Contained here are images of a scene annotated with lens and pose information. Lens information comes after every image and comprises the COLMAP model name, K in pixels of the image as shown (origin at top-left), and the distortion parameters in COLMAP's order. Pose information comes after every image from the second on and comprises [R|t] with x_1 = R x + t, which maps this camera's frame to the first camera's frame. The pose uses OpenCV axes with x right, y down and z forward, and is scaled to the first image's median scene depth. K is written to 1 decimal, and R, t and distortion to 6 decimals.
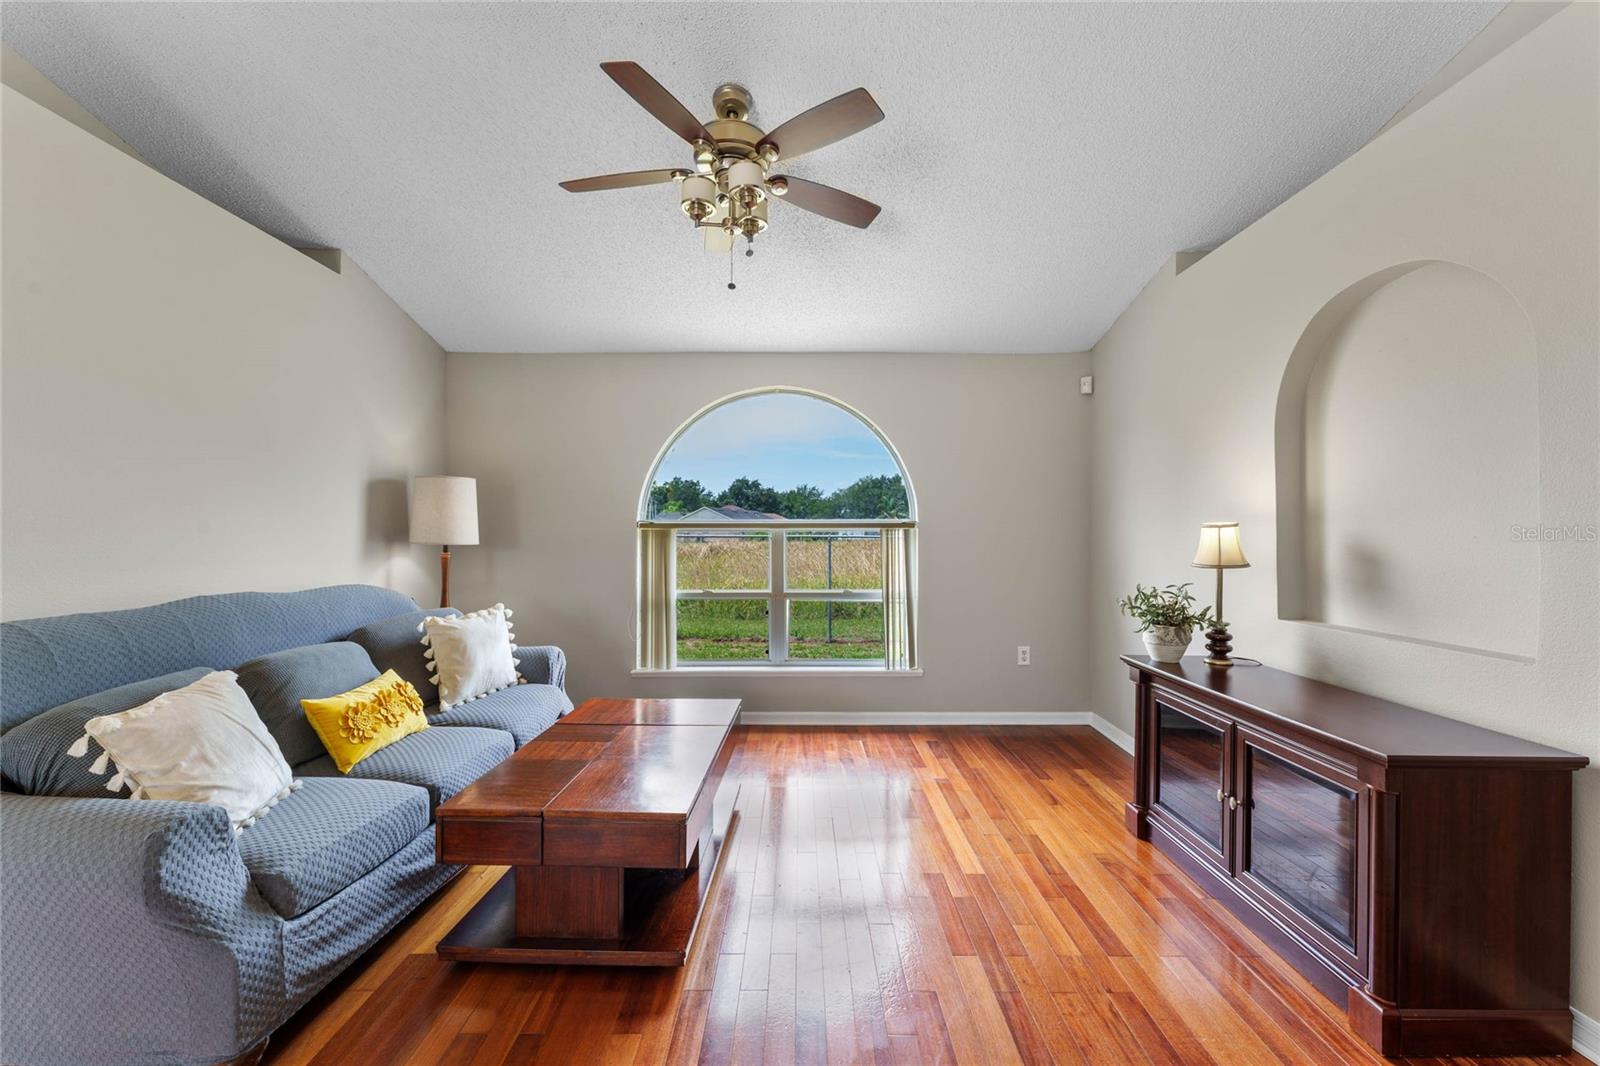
lens RADIAL K [[647.0, 0, 802.8], [0, 647.0, 532.6], [0, 0, 1]] dist [0.002420, 0.000178]
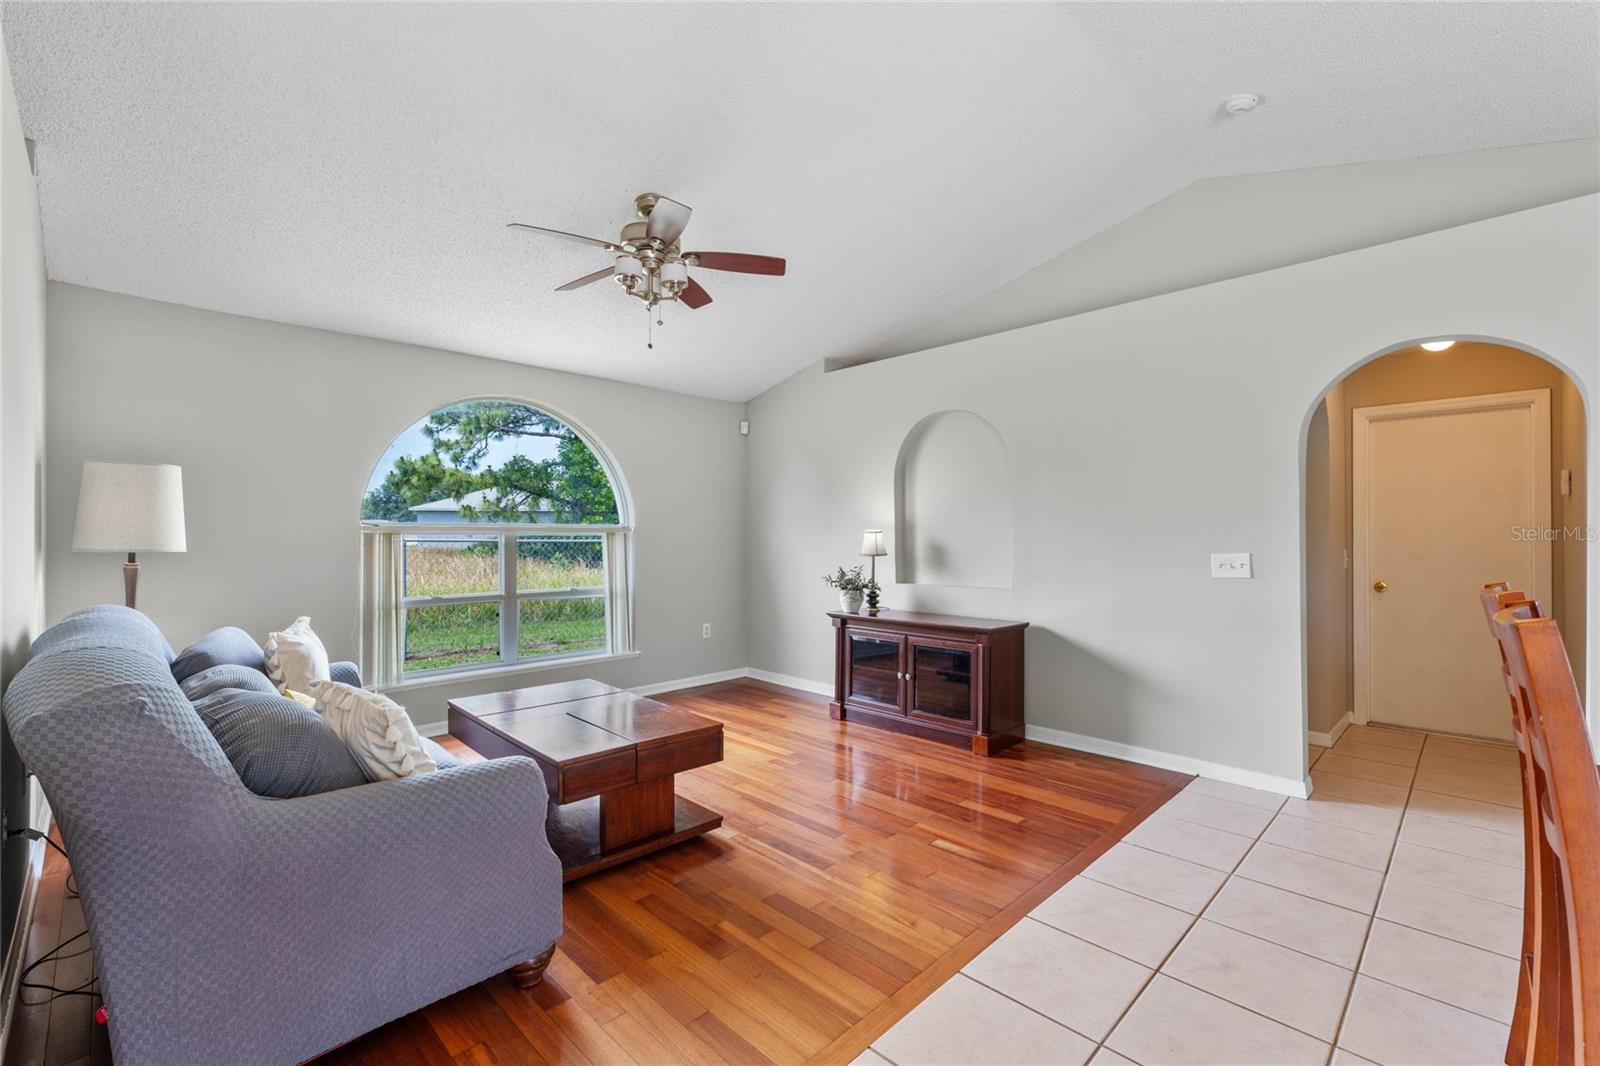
lens RADIAL K [[695.9, 0, 799.6], [0, 695.9, 527.0], [0, 0, 1]] dist [0.000214, -0.000348]
pose [[0.703045, 0.009299, 0.711085, -0.758277], [0.000944, 0.999901, -0.014010, 0.002540], [-0.711145, 0.010521, 0.702967, -0.163502]]
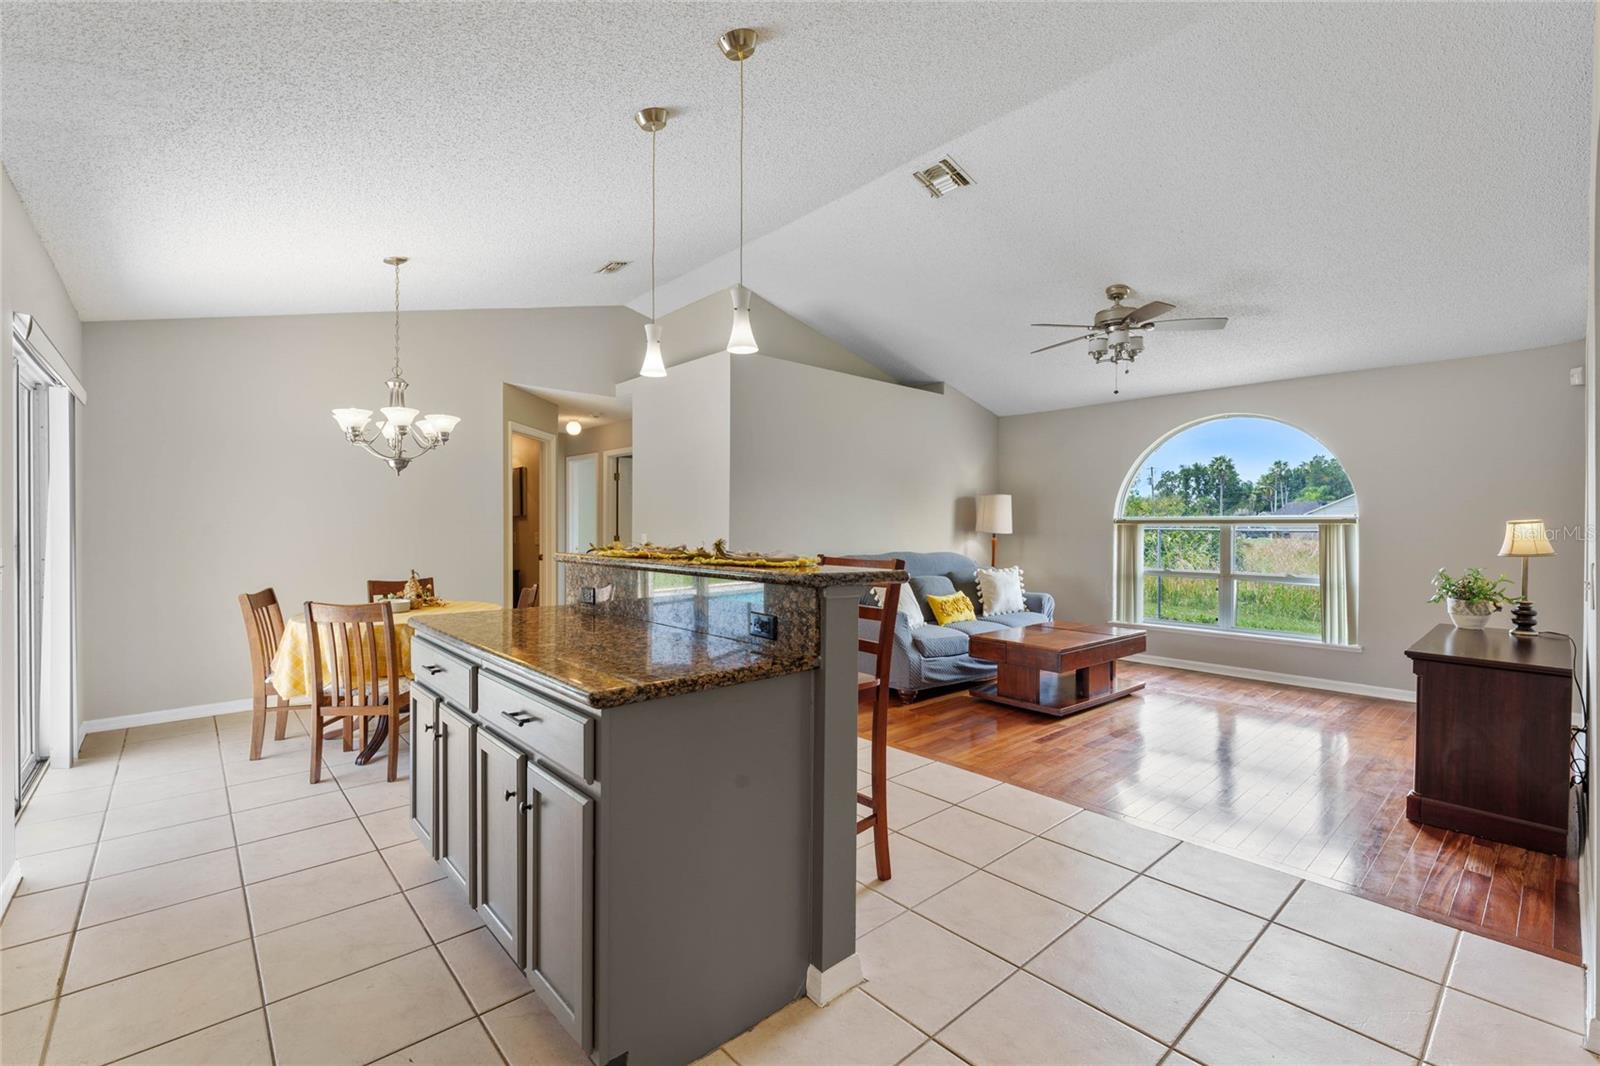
lens RADIAL K [[695.9, 0, 792.0], [0, 695.9, 531.4], [0, 0, 1]] dist [0.000214, -0.000348]
pose [[0.656488, 0.008397, -0.754290, 0.660627], [-0.002589, 0.999957, 0.008879, -0.002202], [0.754332, -0.003876, 0.656481, -0.840290]]
